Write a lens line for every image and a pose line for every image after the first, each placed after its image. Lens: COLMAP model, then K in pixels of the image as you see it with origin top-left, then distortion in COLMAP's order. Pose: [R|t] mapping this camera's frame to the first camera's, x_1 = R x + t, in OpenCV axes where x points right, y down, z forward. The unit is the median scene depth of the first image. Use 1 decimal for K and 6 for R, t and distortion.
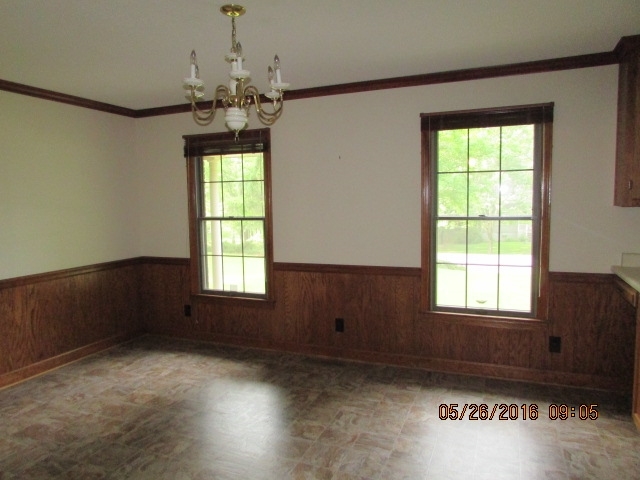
lens RADIAL K [[458.0, 0, 320.0], [0, 458.0, 240.0], [0, 0, 1]] dist [-0.025290, 0.005403]
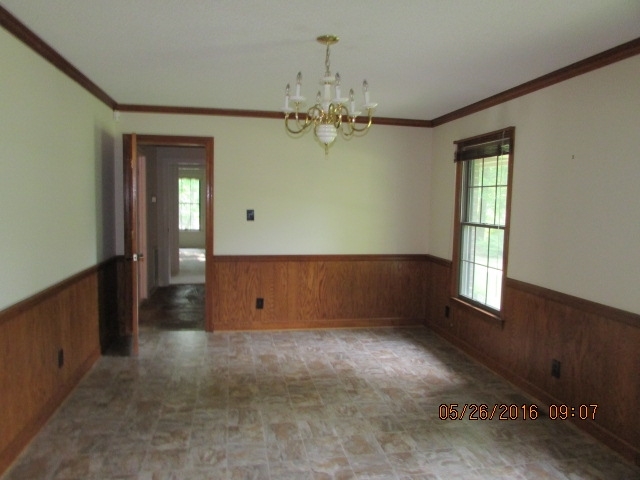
lens RADIAL K [[459.5, 0, 310.4], [0, 459.5, 240.3], [0, 0, 1]] dist [-0.000772, 0.003630]
pose [[0.539768, 0.100756, -0.835762, 0.456336], [-0.102032, 0.993322, 0.053855, -0.033940], [0.835607, 0.056205, 0.546444, 0.200640]]
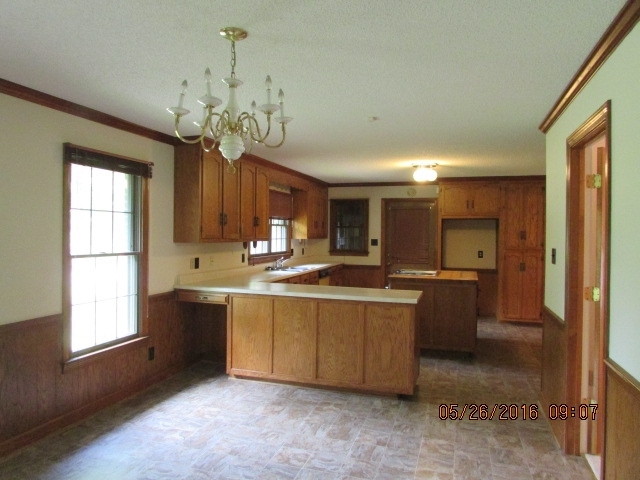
lens RADIAL K [[459.5, 0, 310.4], [0, 459.5, 240.3], [0, 0, 1]] dist [-0.000772, 0.003630]
pose [[-0.085362, 0.006351, 0.996330, -1.278364], [0.070661, 0.997500, -0.000304, -0.053045], [-0.993841, 0.070376, -0.085597, 0.808907]]
